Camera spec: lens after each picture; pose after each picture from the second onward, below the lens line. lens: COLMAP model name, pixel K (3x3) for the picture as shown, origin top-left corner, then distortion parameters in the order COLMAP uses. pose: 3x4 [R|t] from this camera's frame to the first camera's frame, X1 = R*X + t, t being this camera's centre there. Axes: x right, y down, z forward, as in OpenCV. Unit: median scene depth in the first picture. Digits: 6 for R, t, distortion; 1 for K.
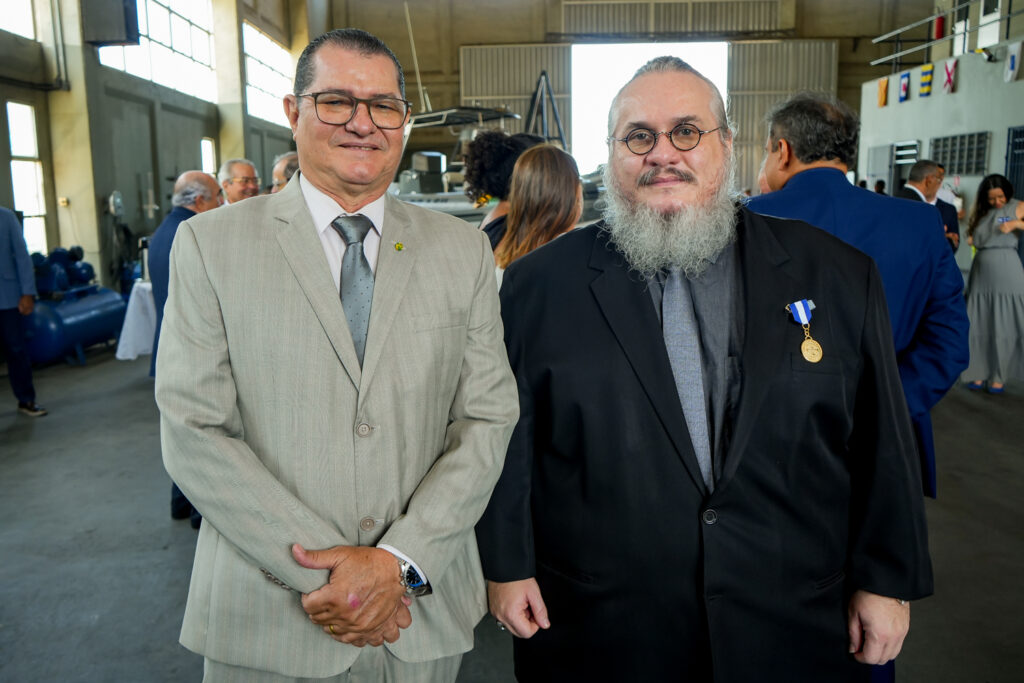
lens RADIAL K [[864.9, 0, 470.5], [0, 864.9, 337.8], [0, 0, 1]] dist [-0.015103, 0.018537]
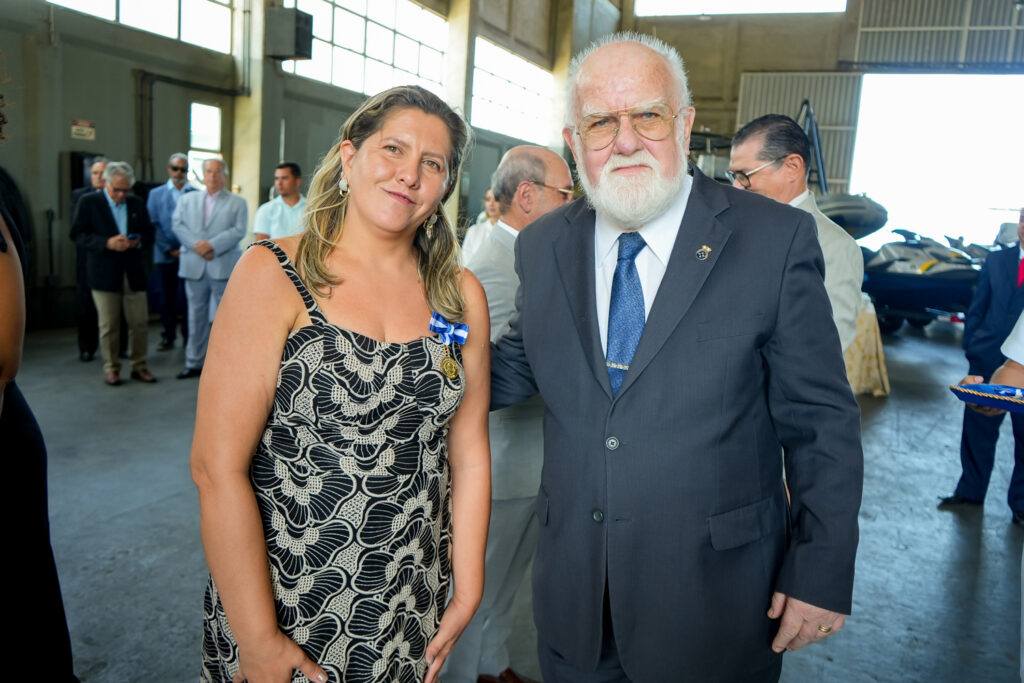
lens RADIAL K [[860.6, 0, 512.0], [0, 860.6, 341.5], [0, 0, 1]] dist [-0.007127, 0.017439]
pose [[0.932357, 0.128902, -0.337780, 0.114098], [-0.136564, 0.990631, 0.001091, -0.000912], [0.334756, 0.045111, 0.941225, 0.007082]]
